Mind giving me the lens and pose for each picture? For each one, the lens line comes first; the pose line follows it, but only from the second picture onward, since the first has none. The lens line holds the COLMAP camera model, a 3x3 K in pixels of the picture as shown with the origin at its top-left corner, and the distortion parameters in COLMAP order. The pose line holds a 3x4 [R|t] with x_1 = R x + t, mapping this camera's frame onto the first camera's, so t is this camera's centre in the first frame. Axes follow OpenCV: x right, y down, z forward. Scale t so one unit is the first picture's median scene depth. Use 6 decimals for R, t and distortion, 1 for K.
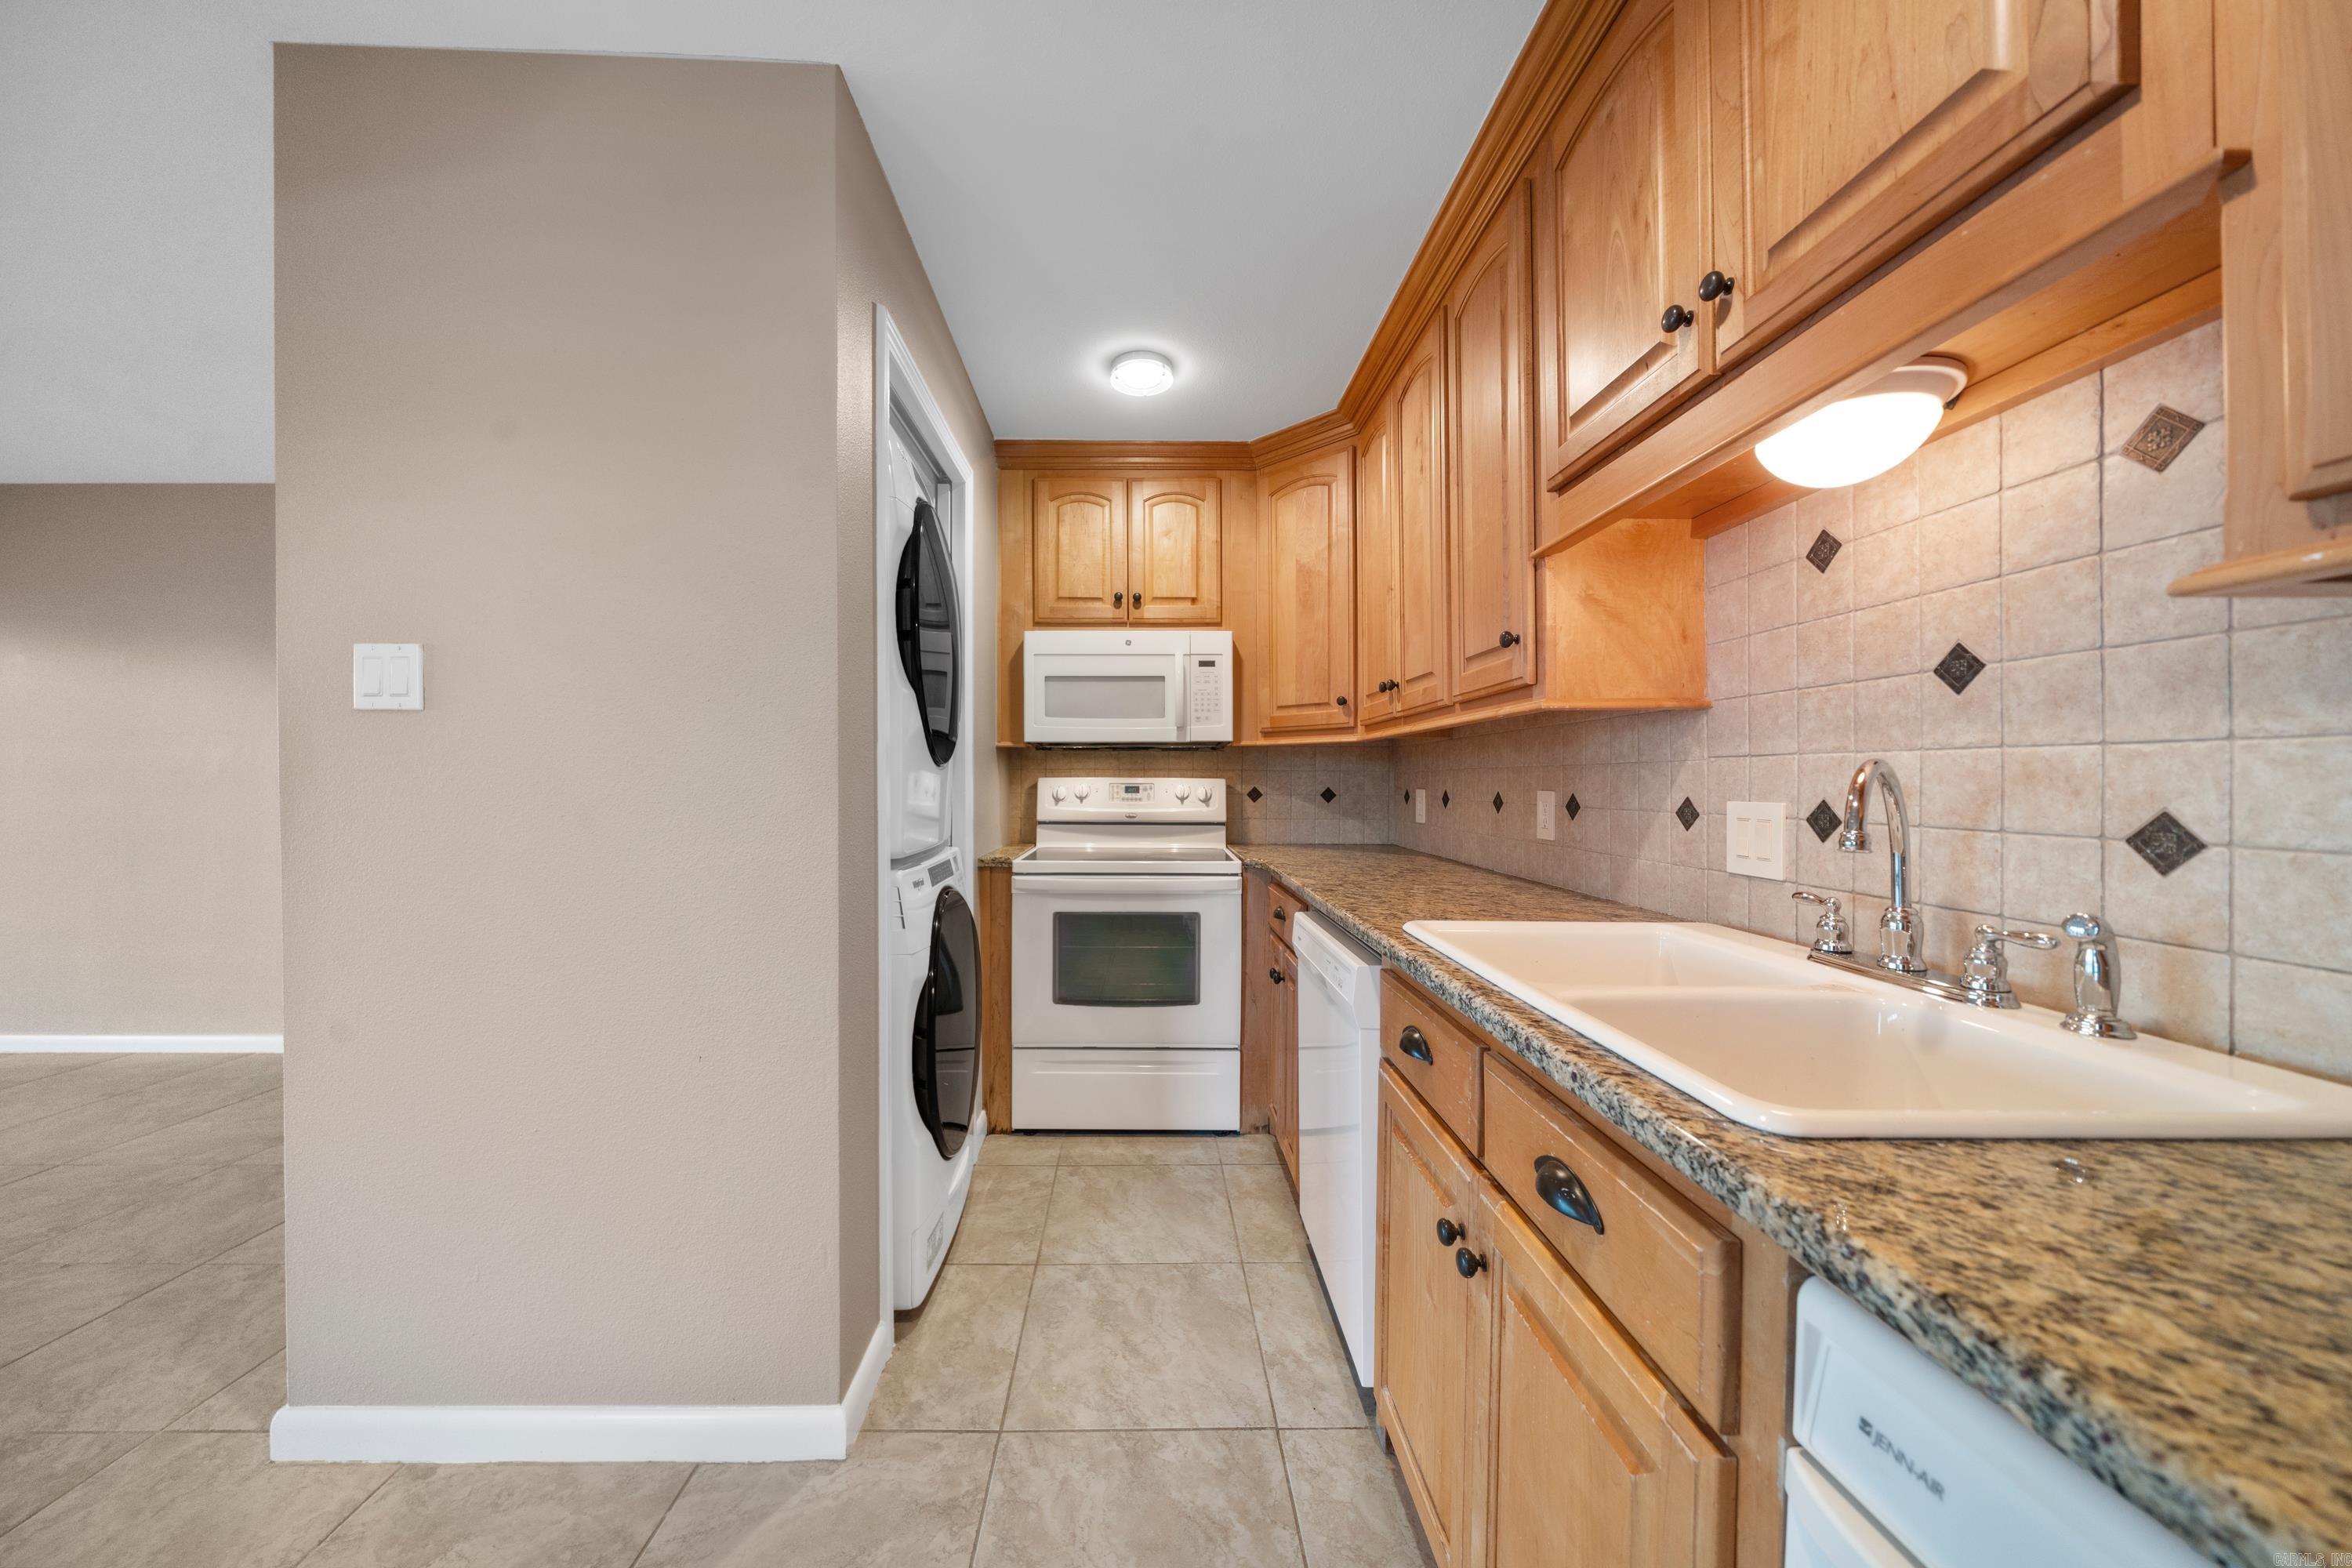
lens RADIAL K [[803.3, 0, 1150.9], [0, 803.3, 784.1], [0, 0, 1]] dist [-0.004988, 0.000094]
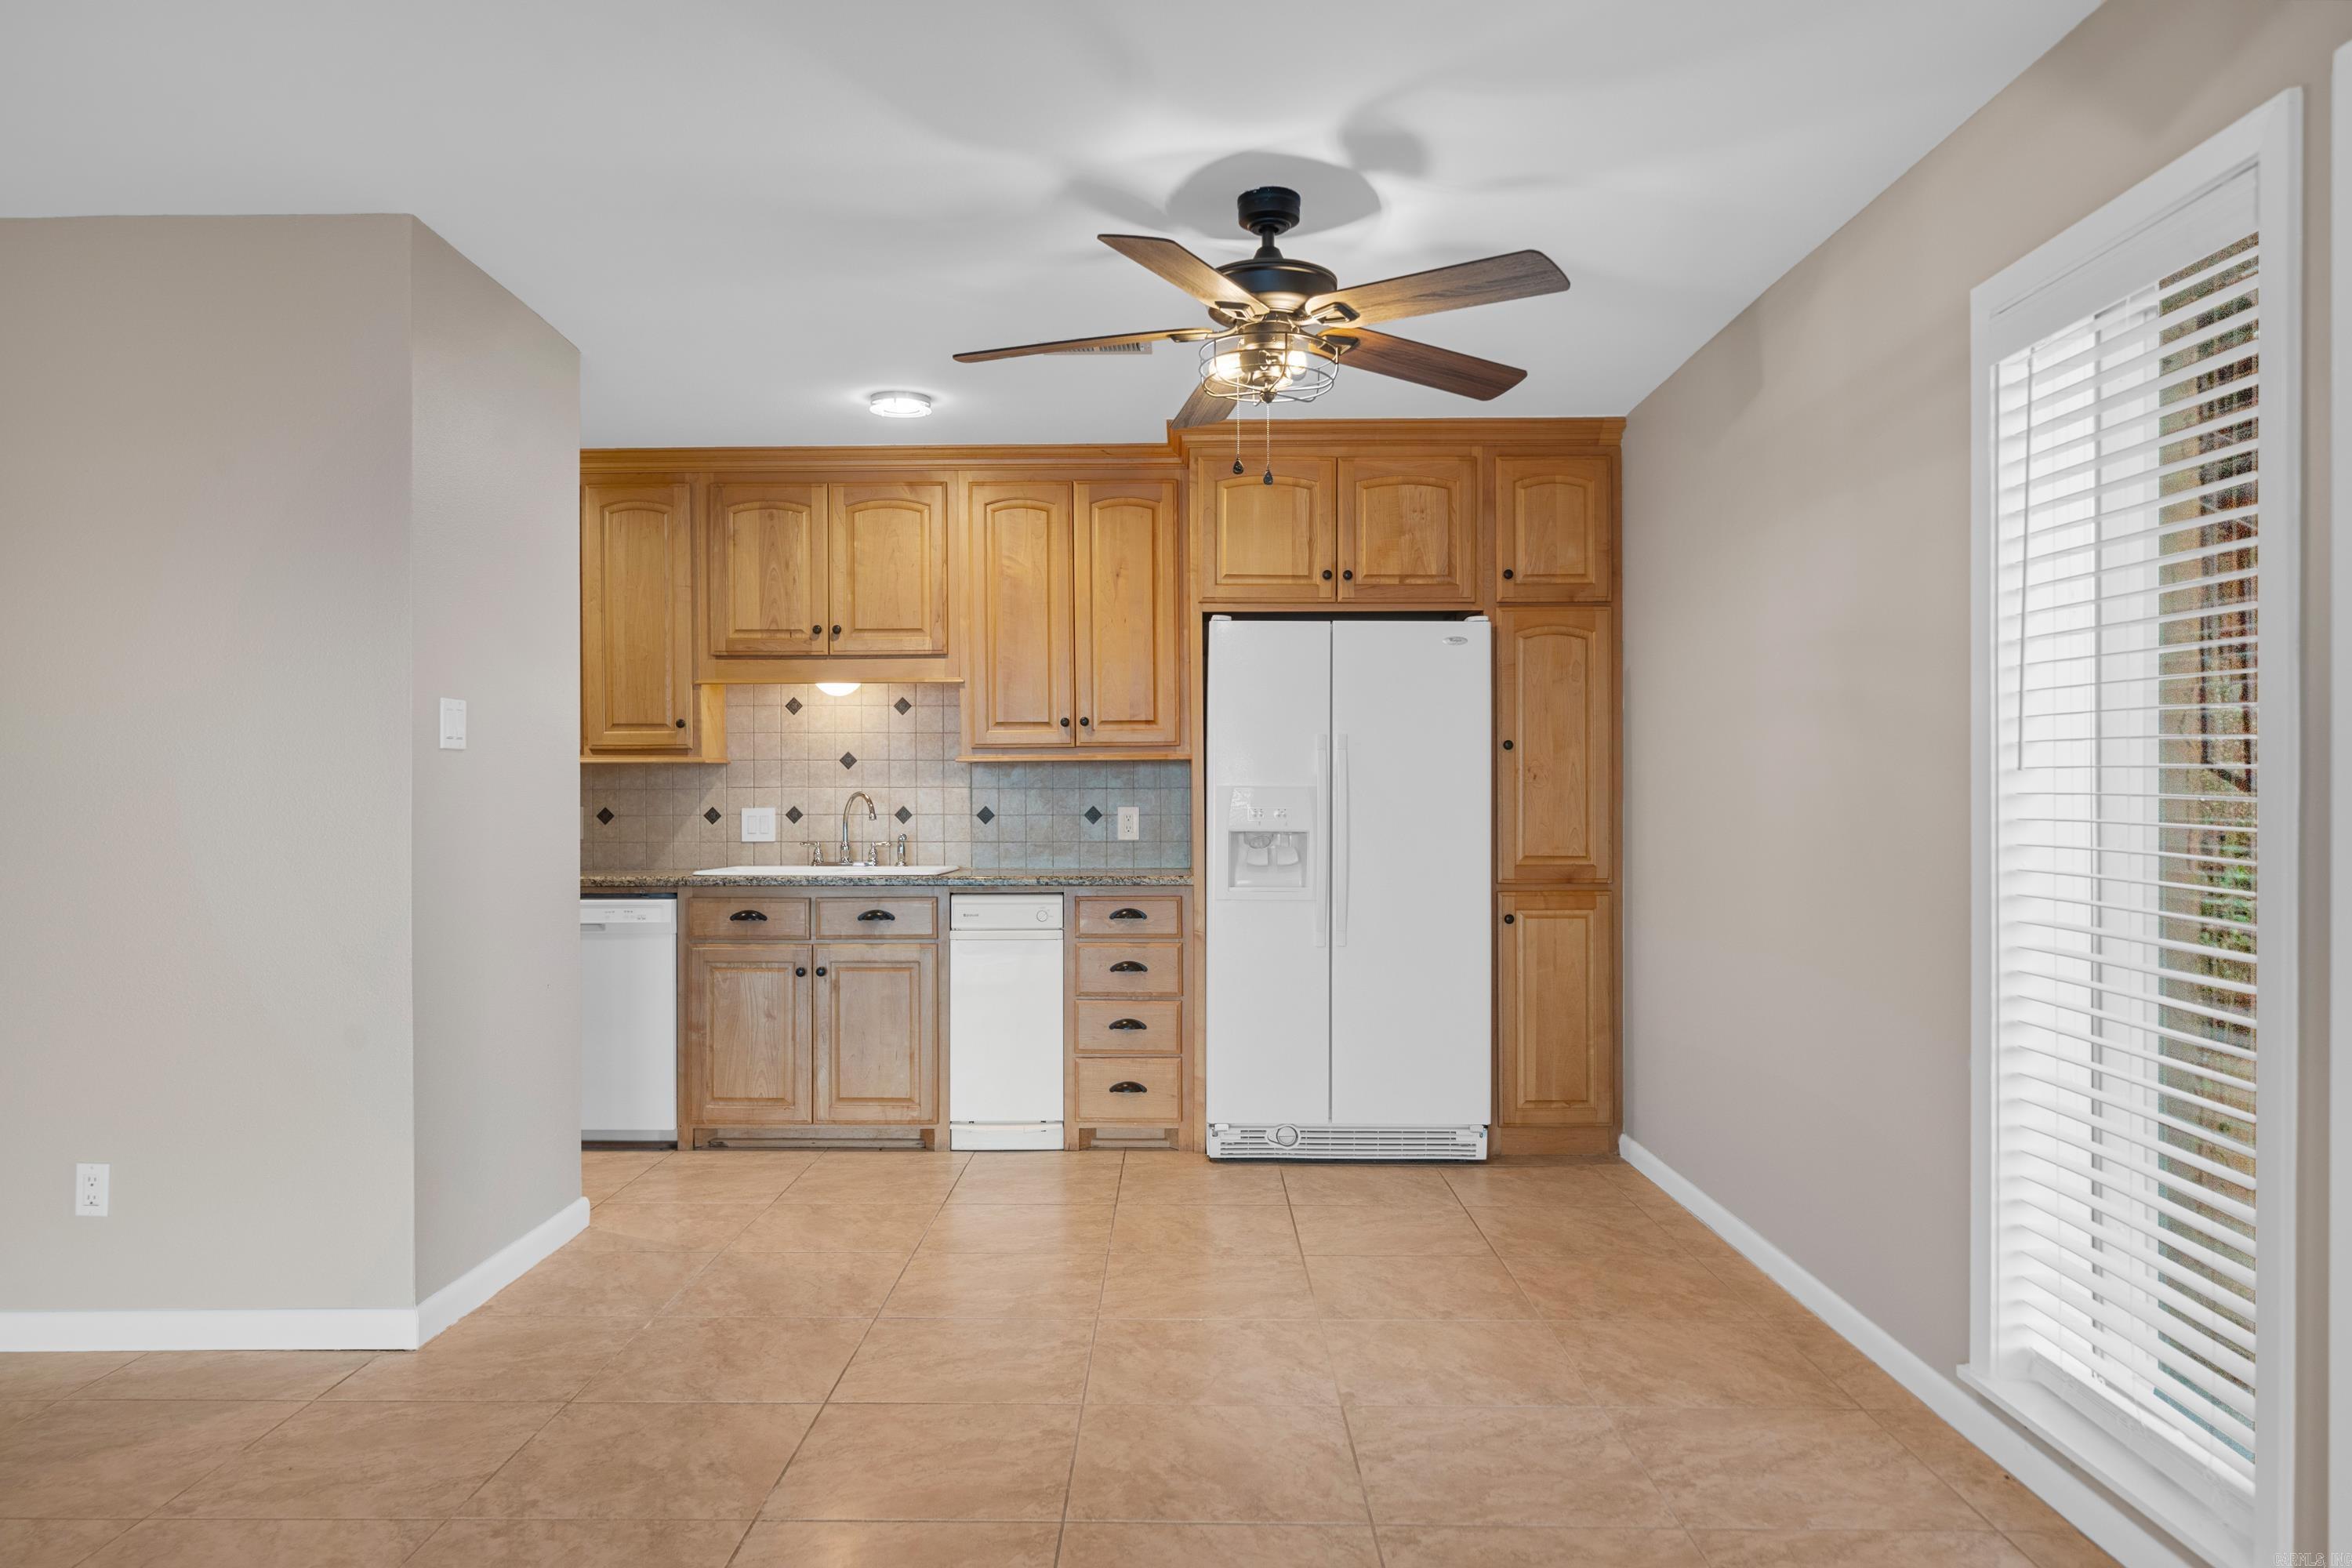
lens RADIAL K [[1573.5, 0, 1154.8], [0, 1573.5, 800.0], [0, 0, 1]] dist [0.004811, -0.006681]
pose [[0.033021, -0.003292, 0.999449, -2.096078], [0.008501, 0.999959, 0.003013, -0.002723], [-0.999419, 0.008397, 0.033047, -0.144122]]
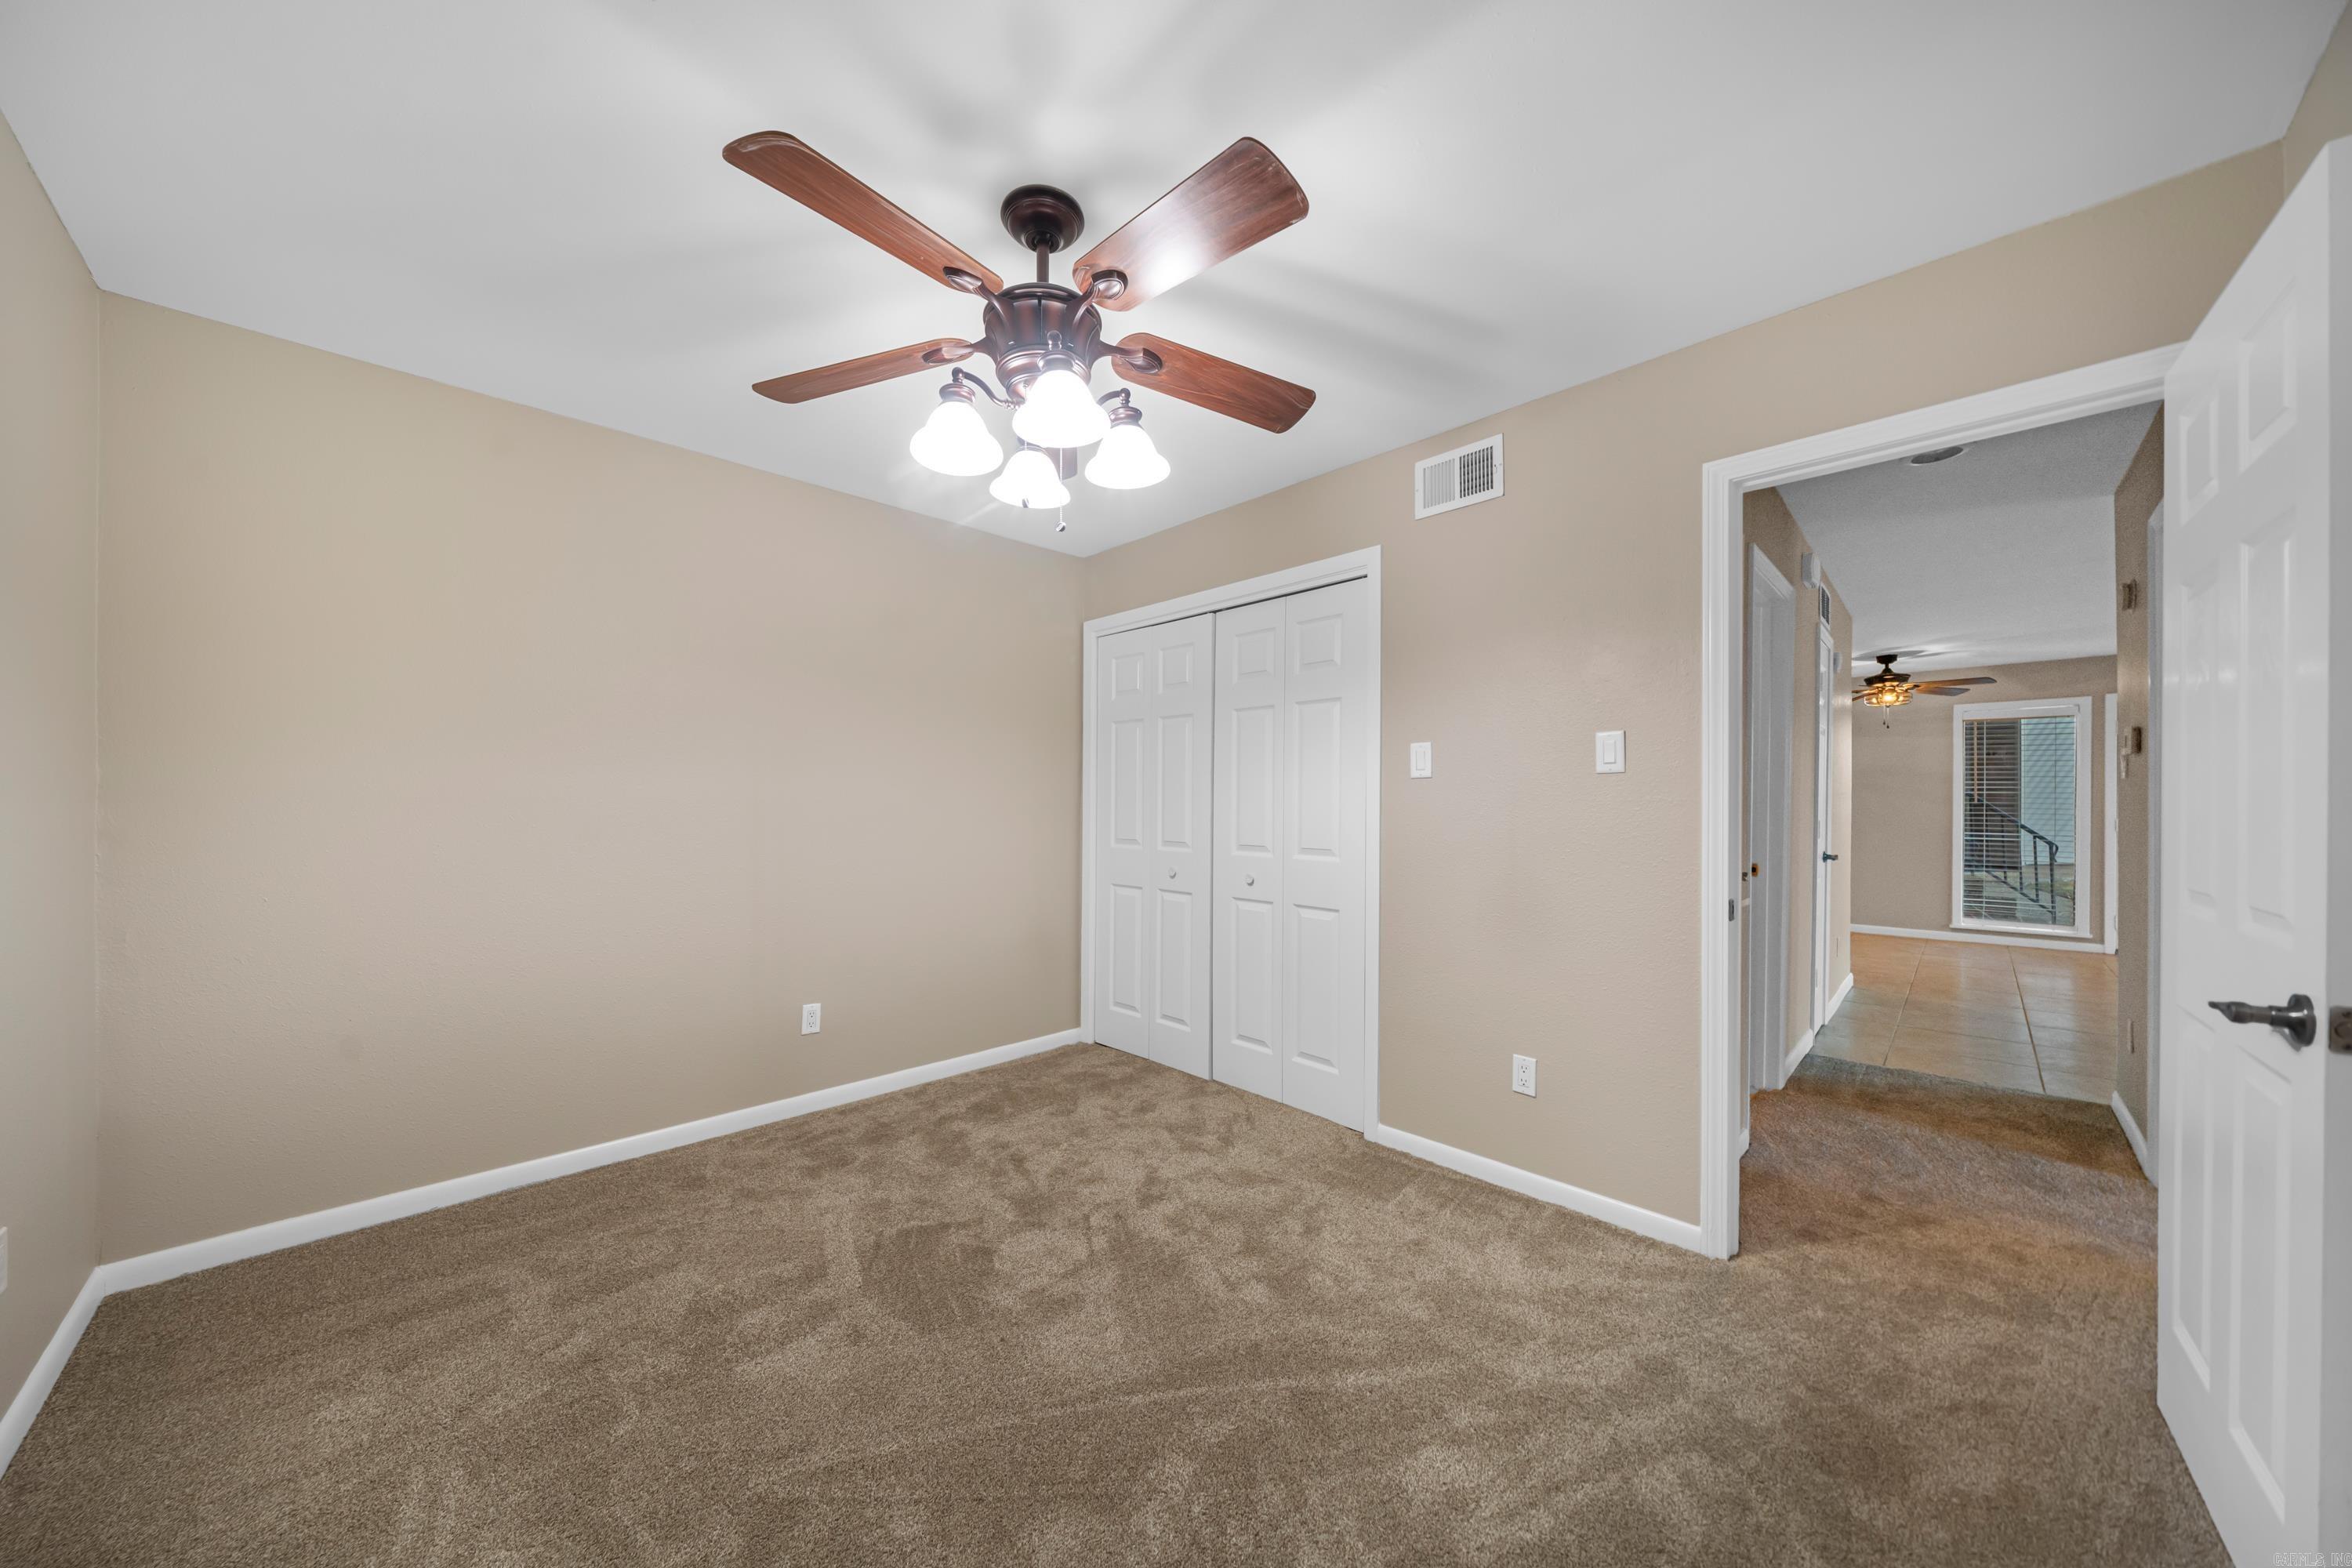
lens RADIAL K [[803.3, 0, 1167.6], [0, 803.3, 801.4], [0, 0, 1]] dist [-0.004988, 0.000094]
pose [[-0.696936, 0.000078, 0.717134, -0.937192], [0.000469, 1.000000, 0.000347, -0.026218], [-0.717134, 0.000578, -0.696935, 3.589966]]
